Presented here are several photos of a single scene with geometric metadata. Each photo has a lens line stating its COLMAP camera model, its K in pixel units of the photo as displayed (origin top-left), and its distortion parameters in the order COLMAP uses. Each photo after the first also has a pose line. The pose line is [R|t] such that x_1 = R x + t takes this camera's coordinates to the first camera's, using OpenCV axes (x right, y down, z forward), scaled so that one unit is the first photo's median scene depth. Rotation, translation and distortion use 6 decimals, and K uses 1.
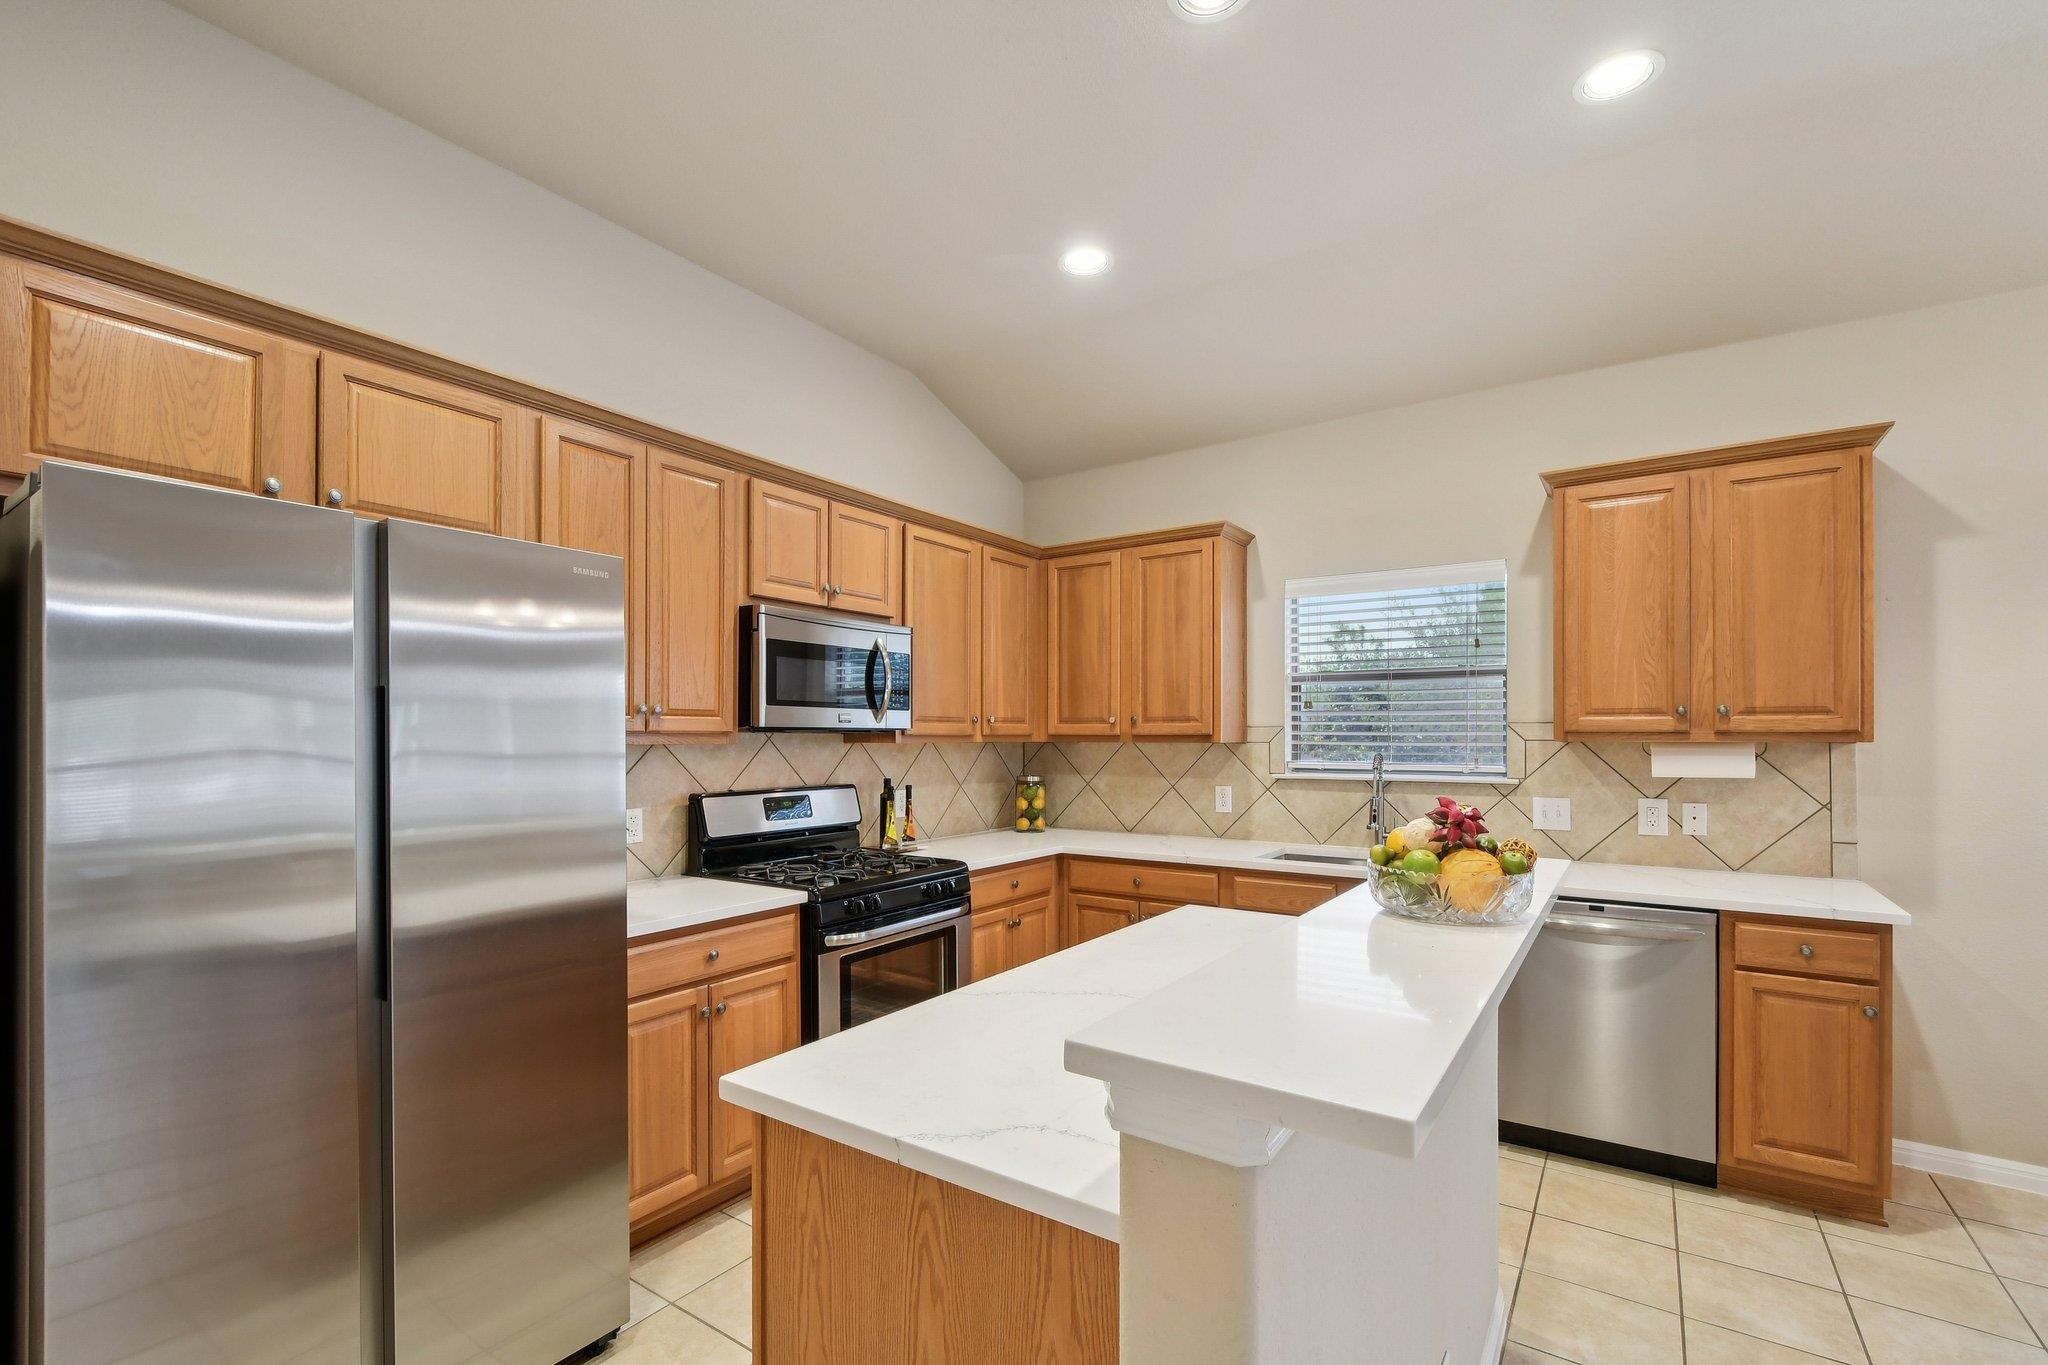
lens RADIAL K [[900.9, 0, 1017.4], [0, 900.9, 729.2], [0, 0, 1]] dist [0.001104, -0.002476]
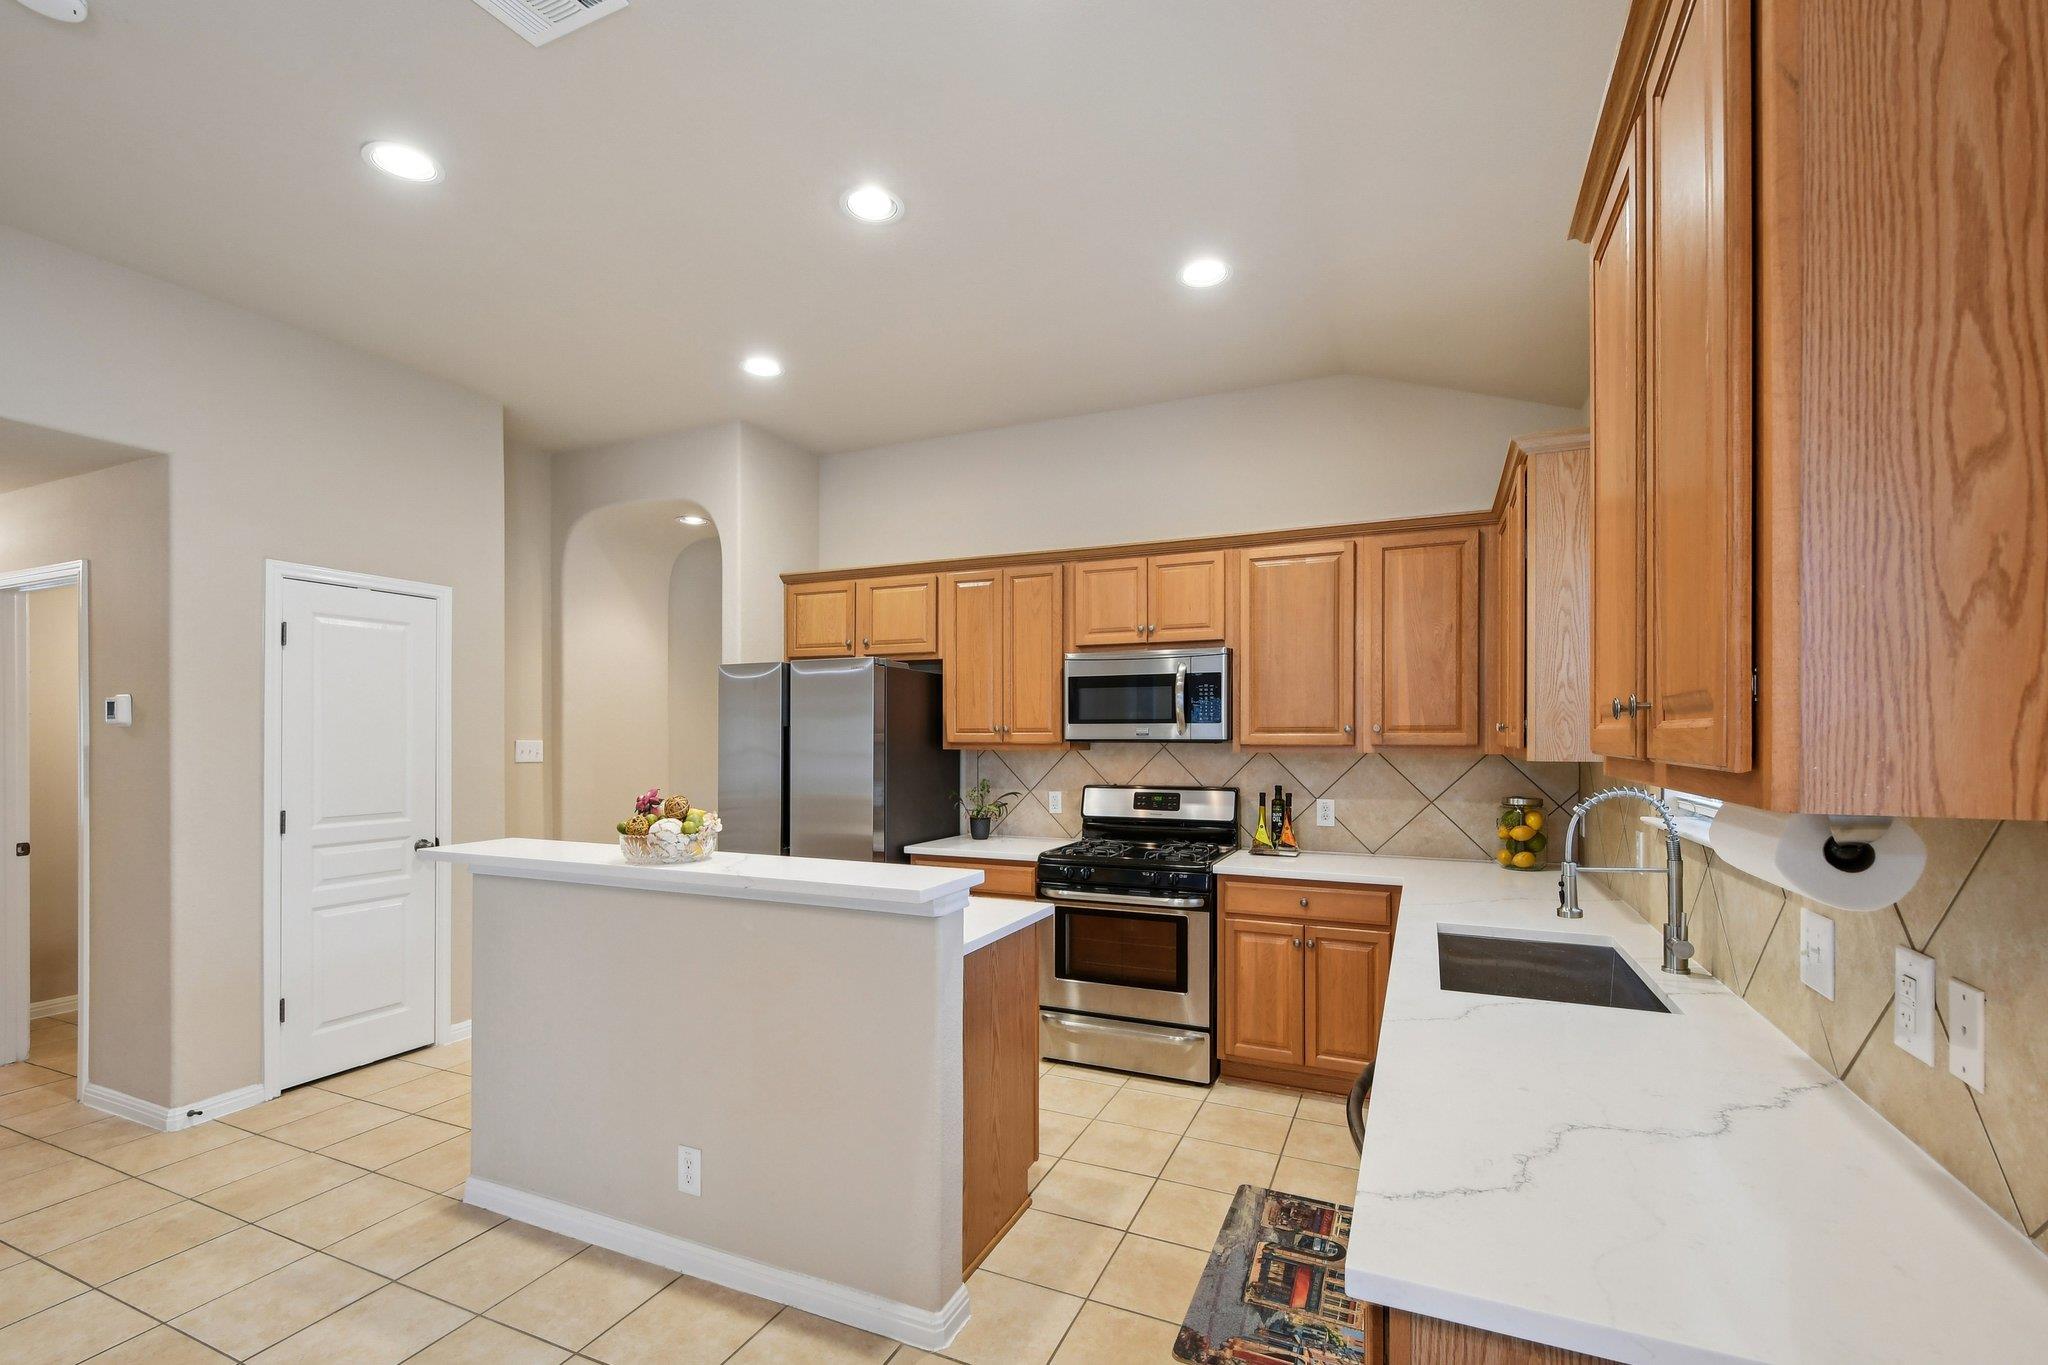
lens RADIAL K [[900.9, 0, 1016.8], [0, 900.9, 735.1], [0, 0, 1]] dist [0.001104, -0.002476]
pose [[0.175311, -0.000435, -0.984513, 0.883865], [0.008495, 0.999963, 0.001071, -0.008996], [0.984476, -0.008551, 0.175309, 0.535001]]
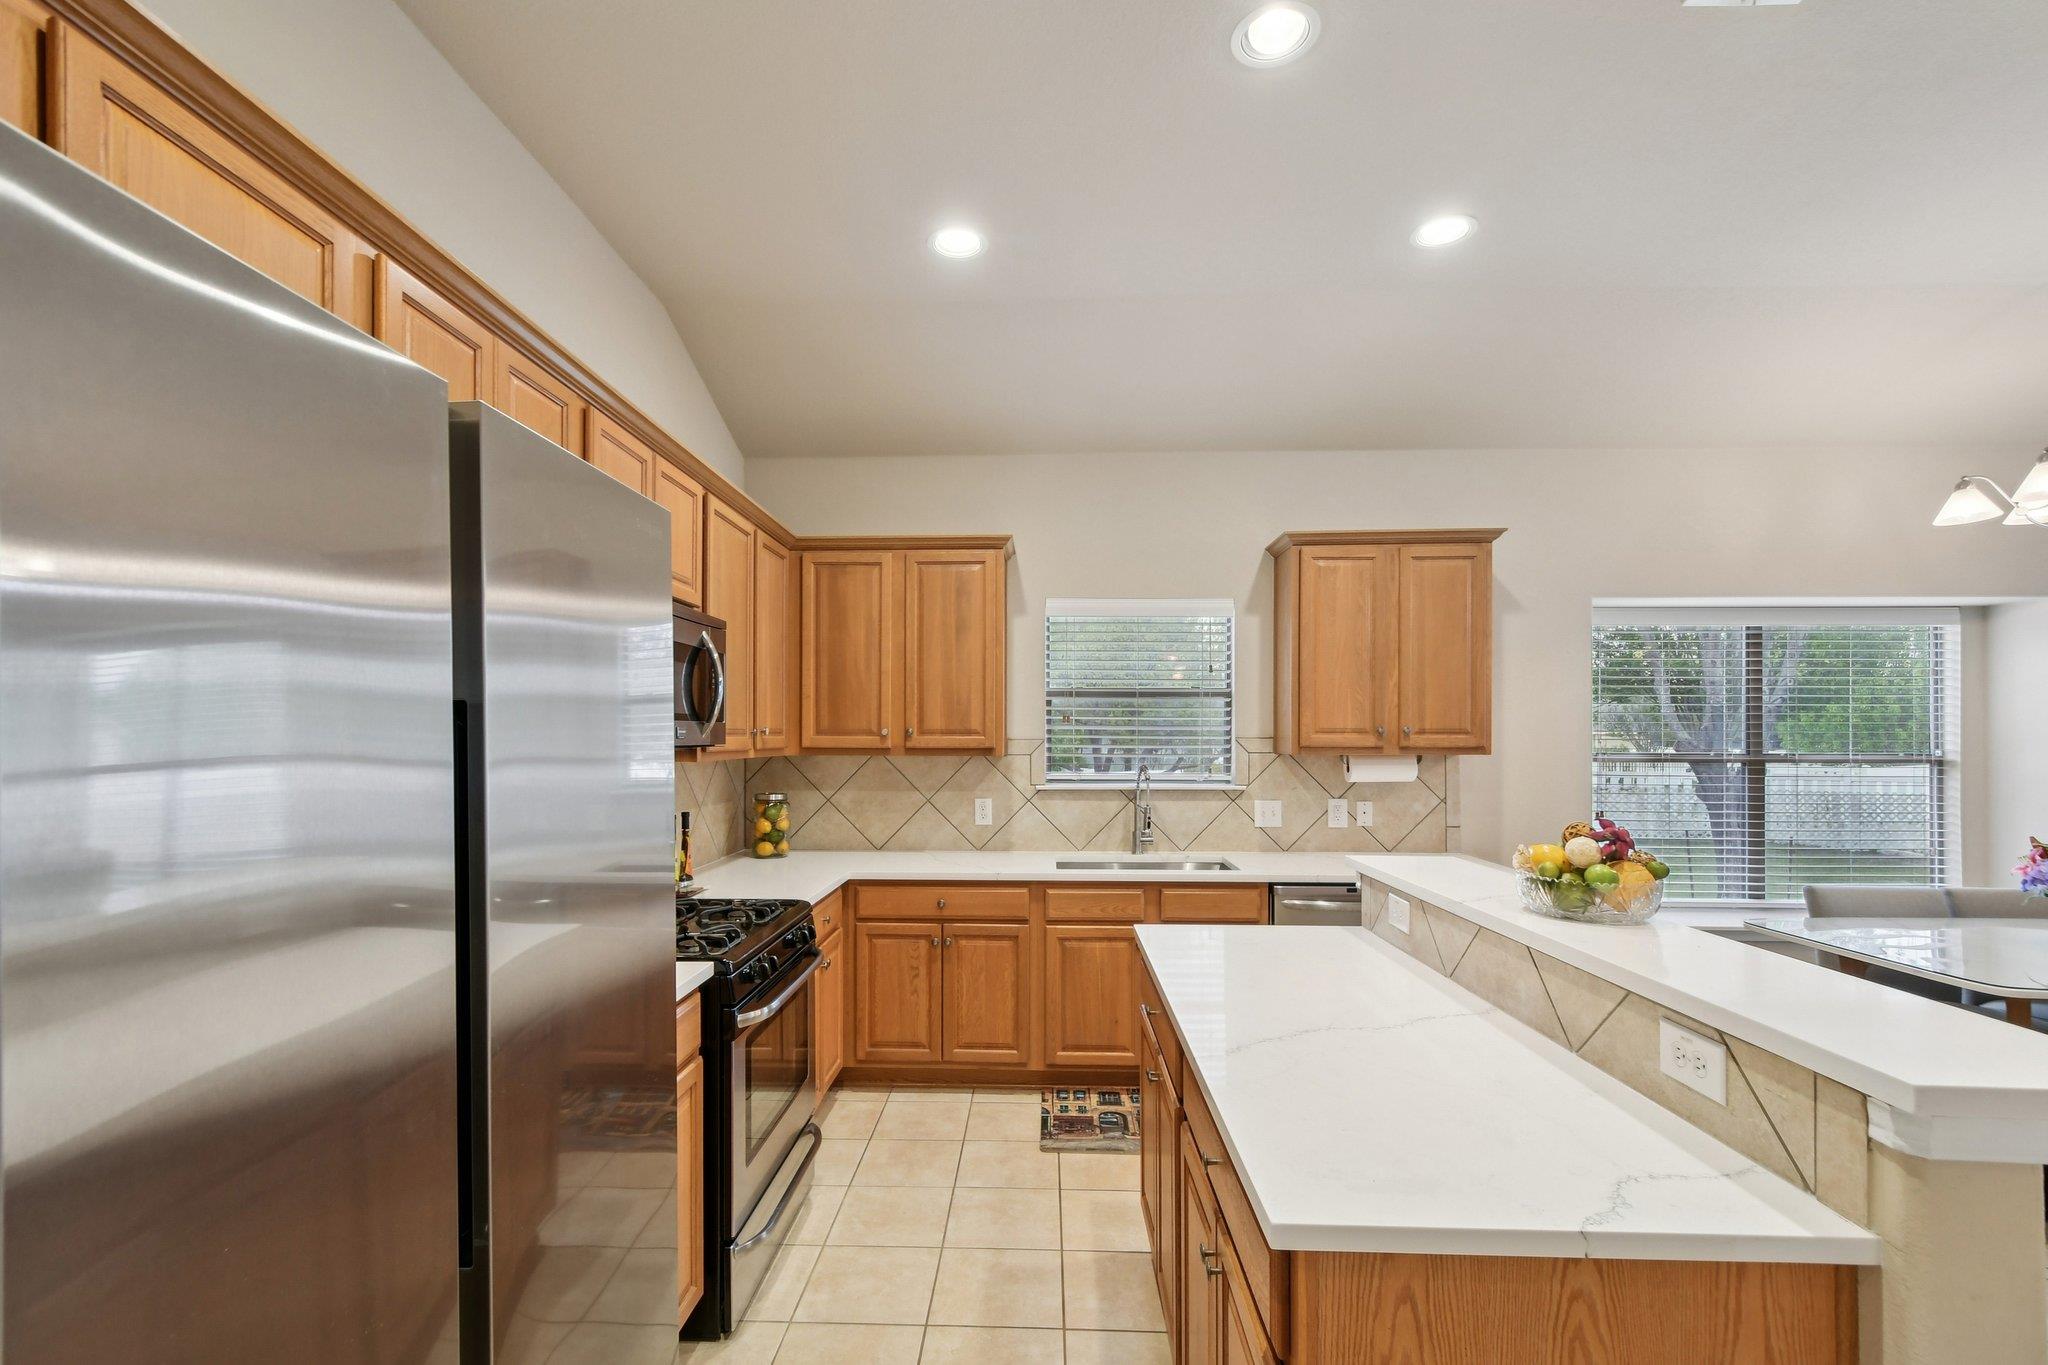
lens RADIAL K [[900.9, 0, 1009.1], [0, 900.9, 734.3], [0, 0, 1]] dist [0.001104, -0.002476]
pose [[0.843953, 0.003017, 0.536409, -0.326815], [-0.005972, 0.999975, 0.003770, -0.013892], [-0.536384, -0.006385, 0.843950, 0.160646]]
